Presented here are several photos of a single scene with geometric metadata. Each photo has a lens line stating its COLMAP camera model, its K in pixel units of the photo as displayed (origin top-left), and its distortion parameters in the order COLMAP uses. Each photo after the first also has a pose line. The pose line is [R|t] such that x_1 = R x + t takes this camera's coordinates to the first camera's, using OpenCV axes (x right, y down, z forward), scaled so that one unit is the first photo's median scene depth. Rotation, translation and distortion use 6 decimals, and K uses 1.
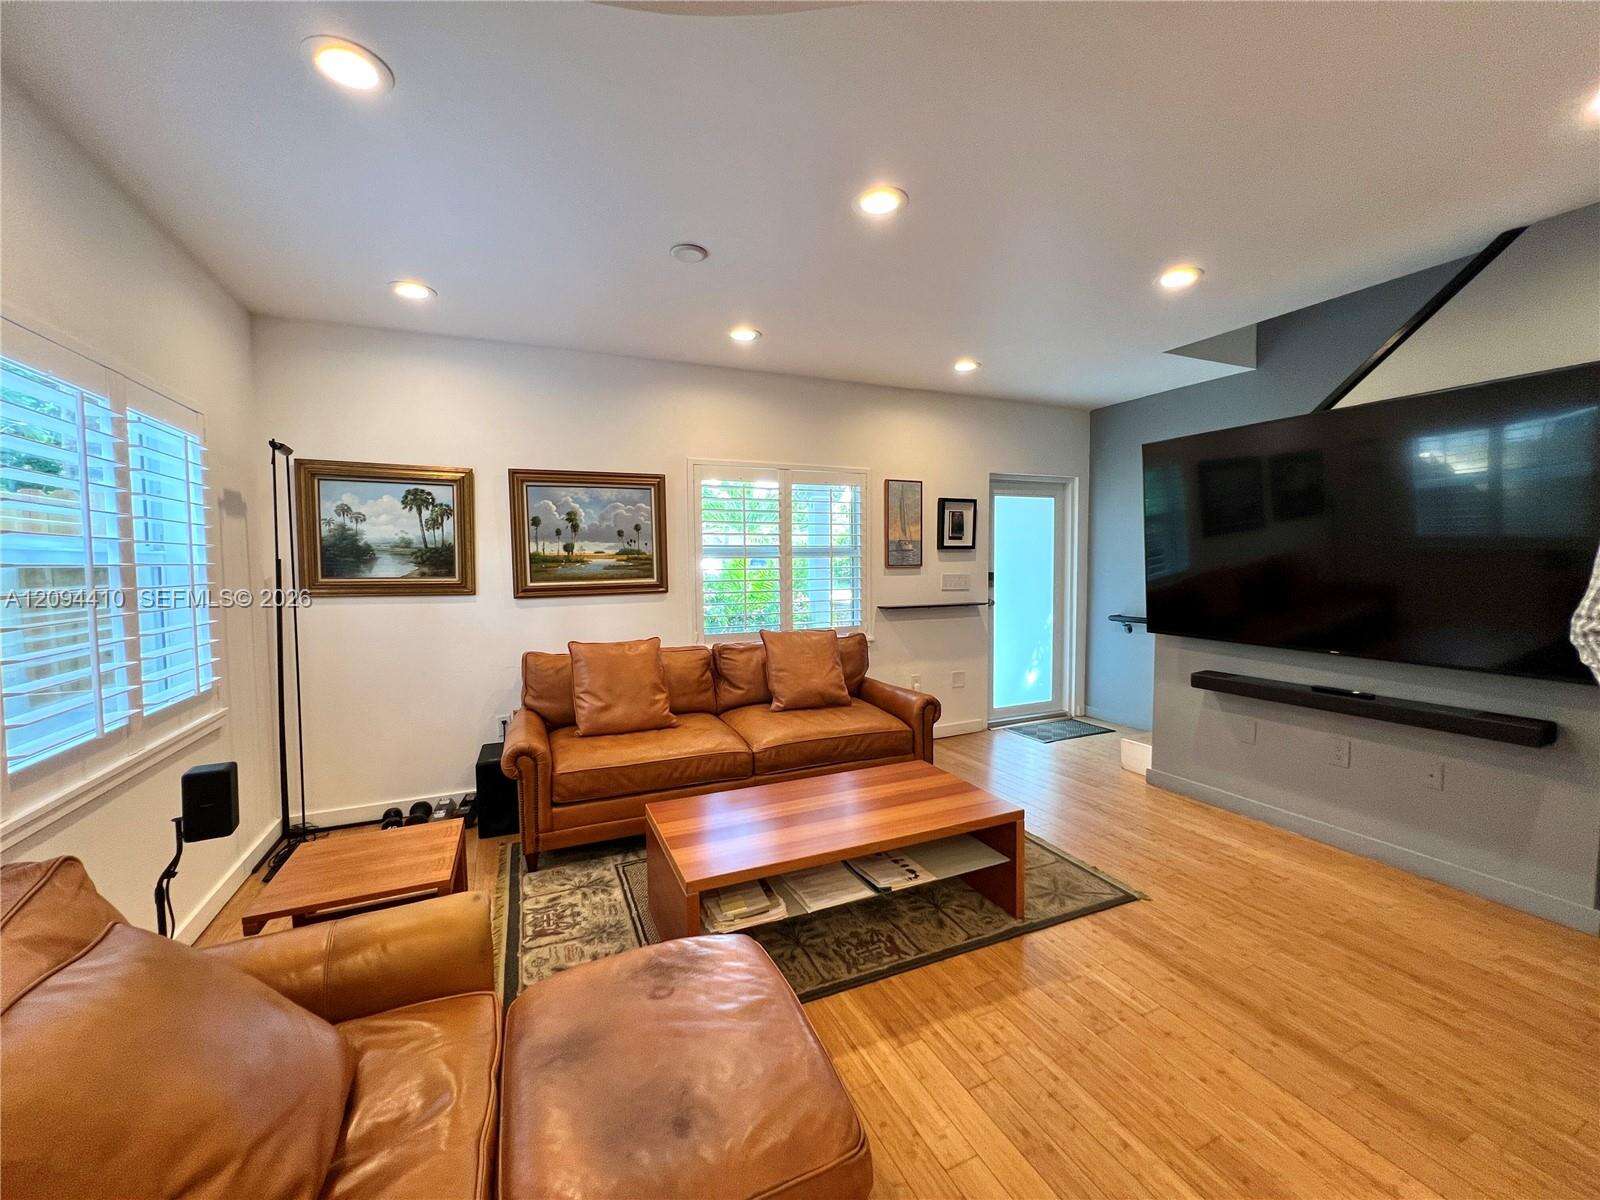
lens RADIAL K [[639.1, 0, 803.6], [0, 639.1, 591.4], [0, 0, 1]] dist [0.001482, 0.000148]
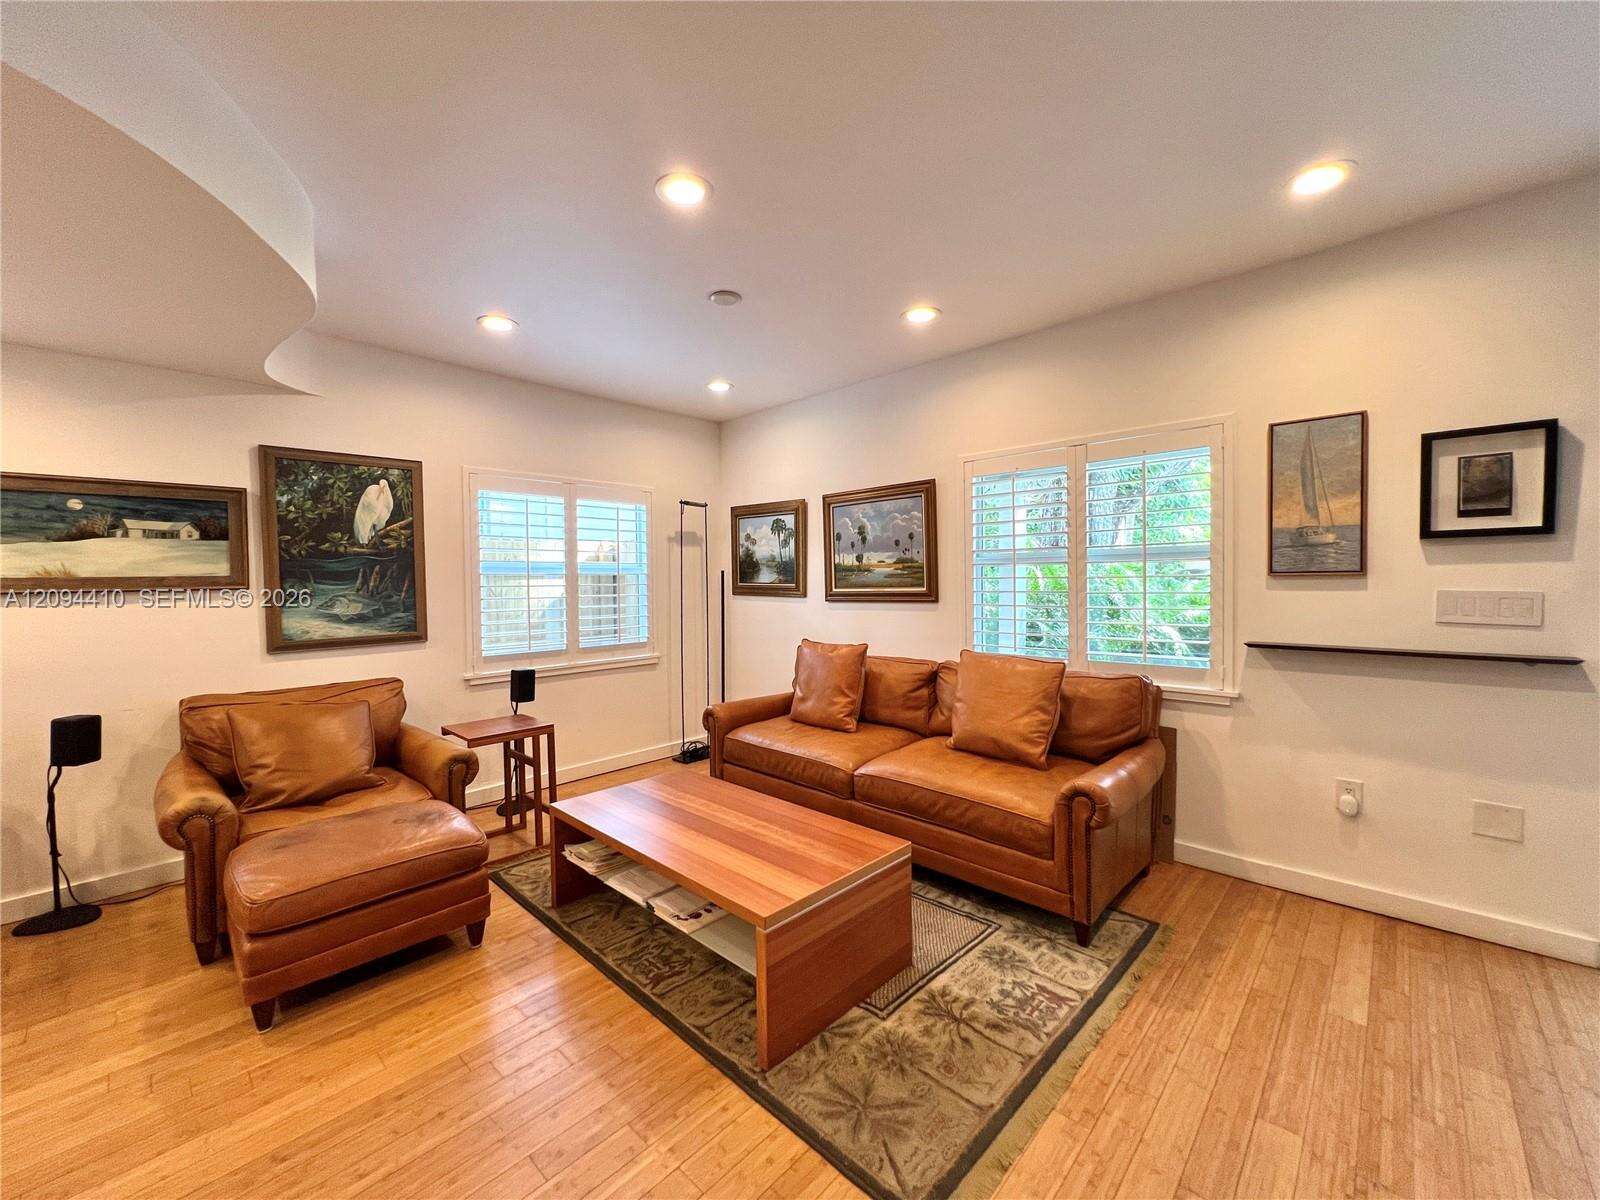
lens RADIAL K [[644.3, 0, 798.3], [0, 644.3, 594.2], [0, 0, 1]] dist [-0.000426, 0.000666]
pose [[0.373988, 0.026255, -0.927062, 0.637704], [-0.035758, 0.999264, 0.013875, -0.017191], [0.926744, 0.027961, 0.374652, 0.479310]]
